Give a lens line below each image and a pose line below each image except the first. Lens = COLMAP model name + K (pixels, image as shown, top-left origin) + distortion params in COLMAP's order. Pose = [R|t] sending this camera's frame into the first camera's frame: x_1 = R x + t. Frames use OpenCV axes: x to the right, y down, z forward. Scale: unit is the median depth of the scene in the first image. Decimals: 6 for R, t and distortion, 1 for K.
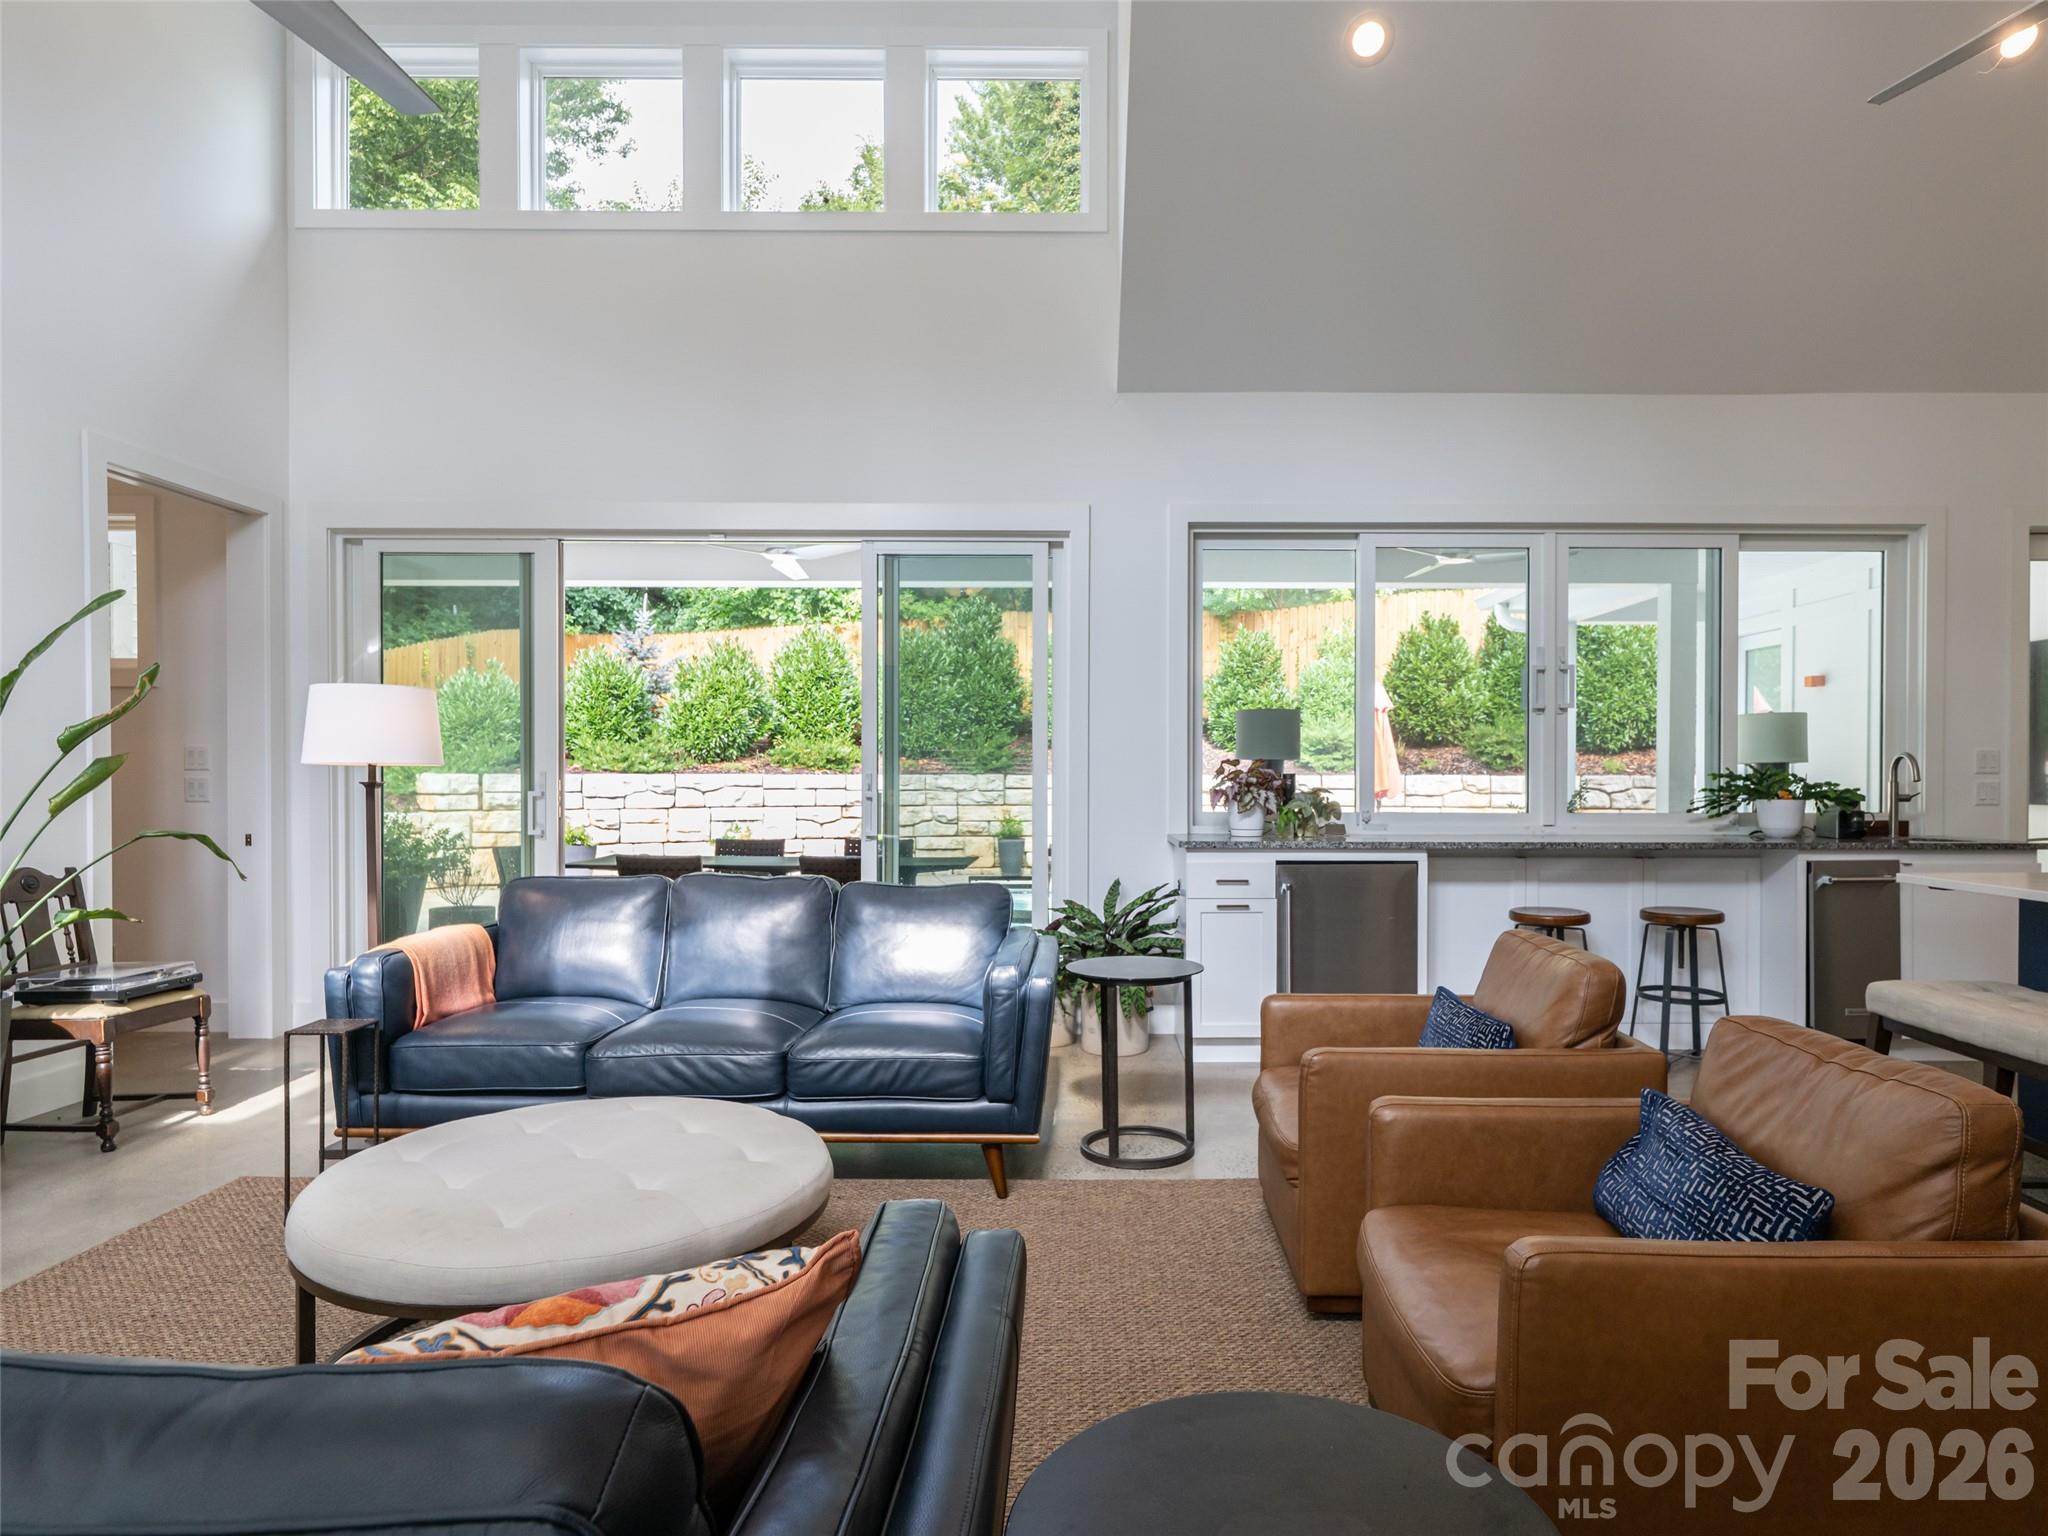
lens RADIAL K [[1076.7, 0, 1025.1], [0, 1076.7, 811.7], [0, 0, 1]] dist [-0.000366, -0.000192]
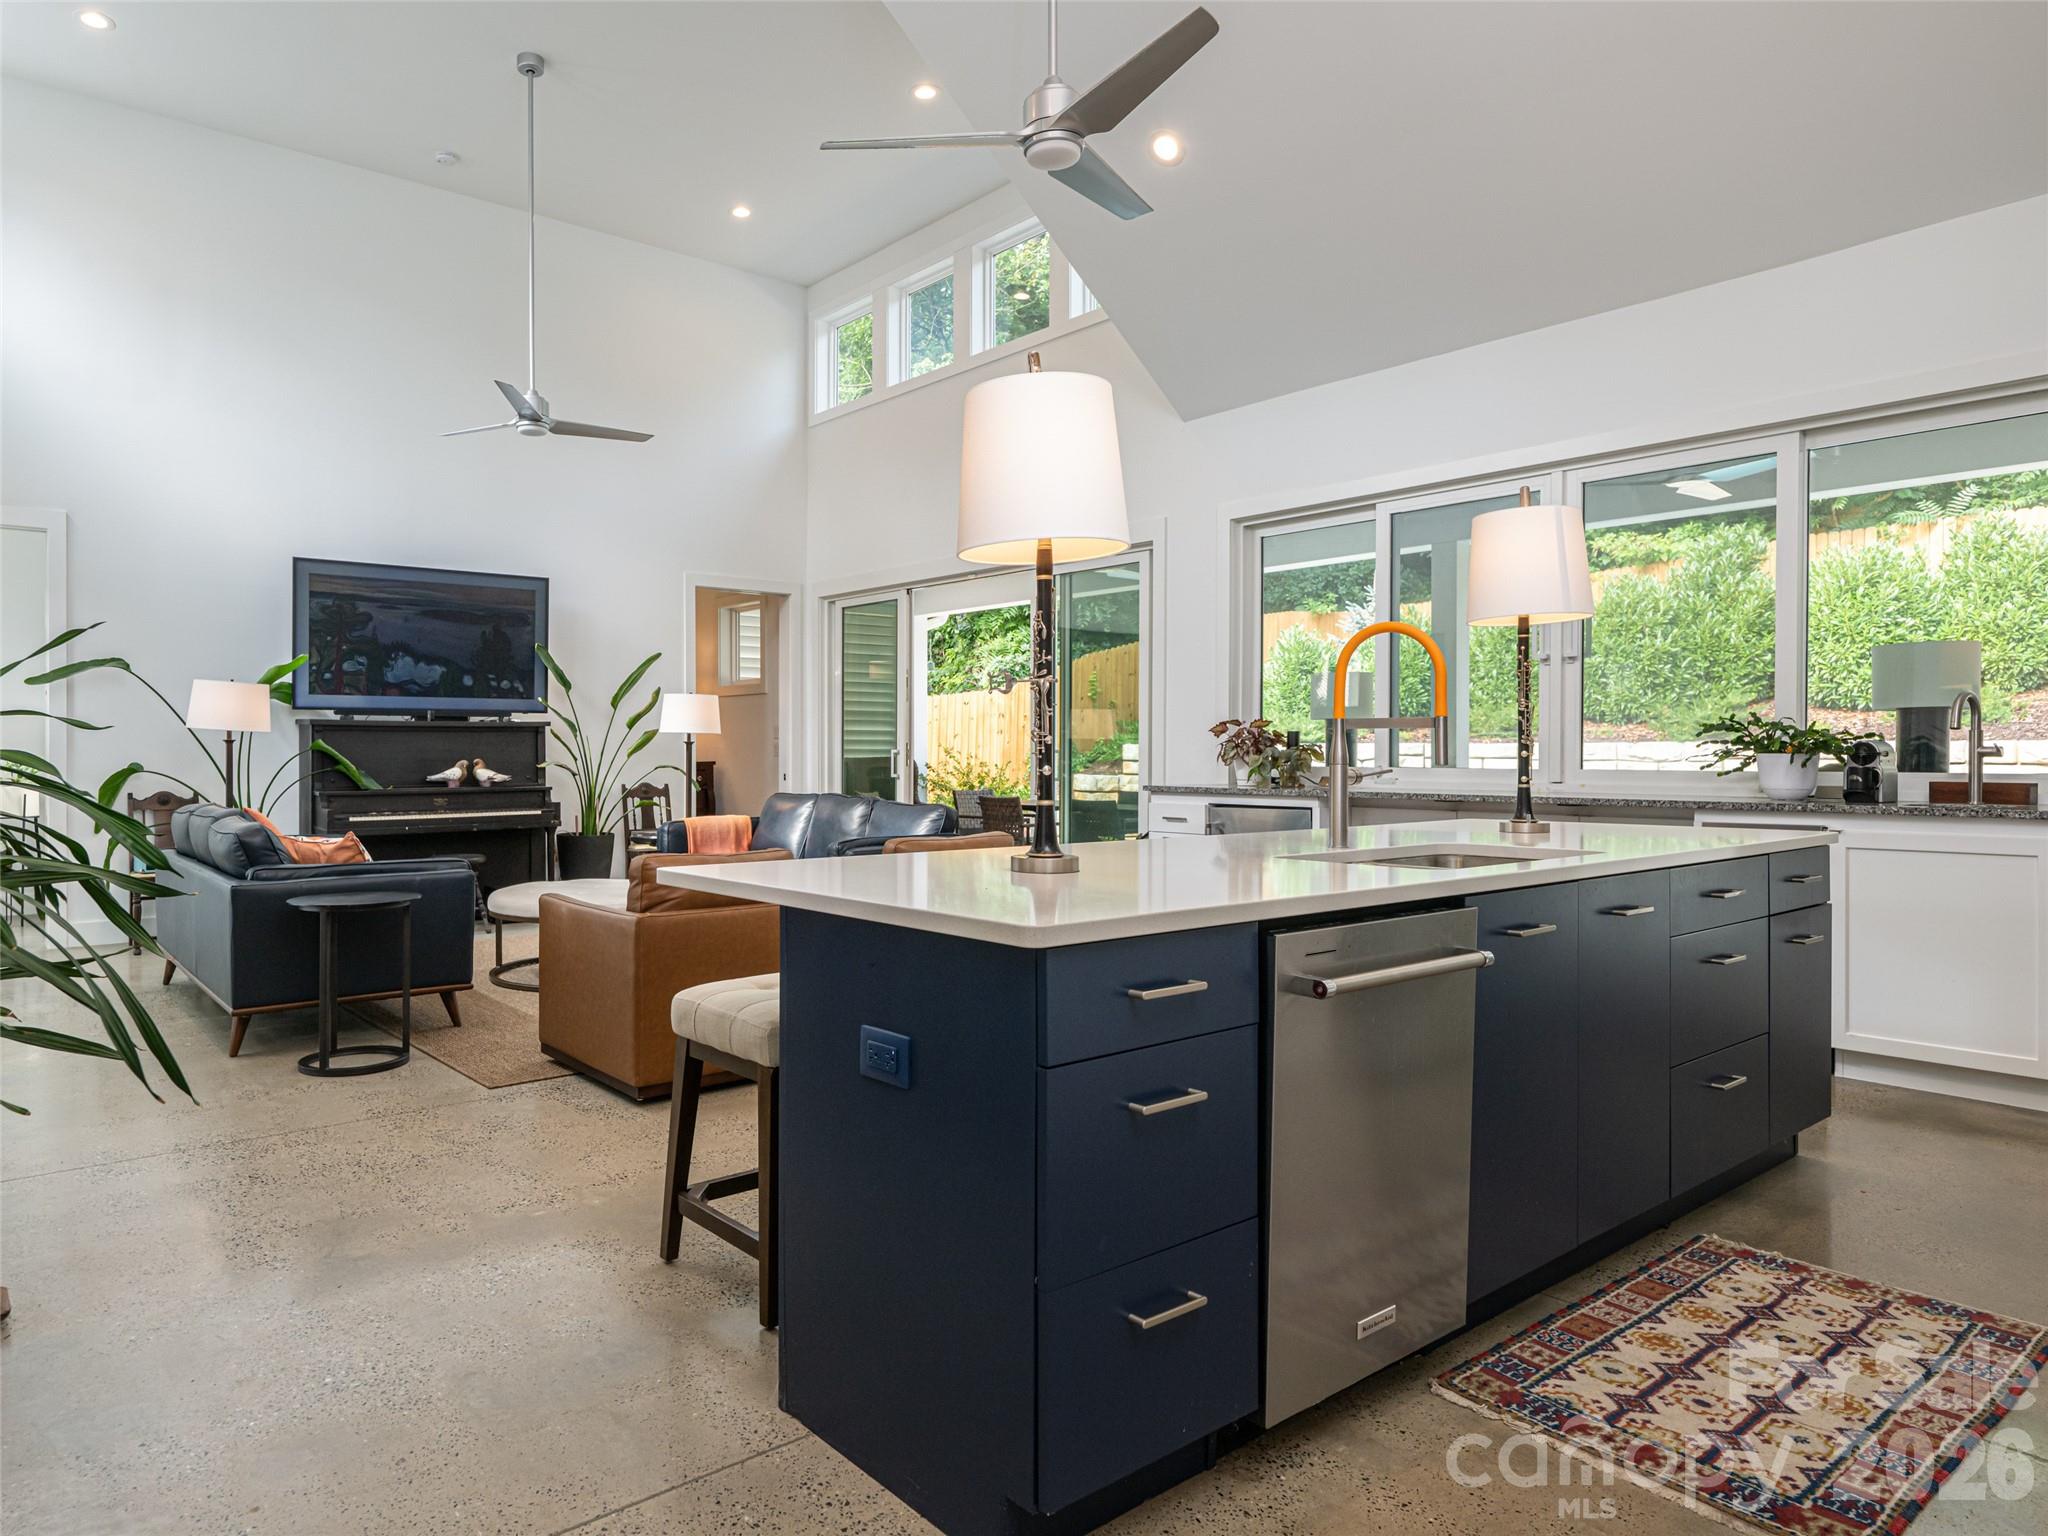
lens RADIAL K [[1217.3, 0, 1024.0], [0, 1217.3, 768.0], [0, 0, 1]] dist [-0.000316, -0.000134]
pose [[0.669923, 0.007701, -0.742390, 0.971229], [-0.022459, 0.999699, -0.009896, 0.021049], [0.742091, 0.023303, 0.669894, -0.053197]]
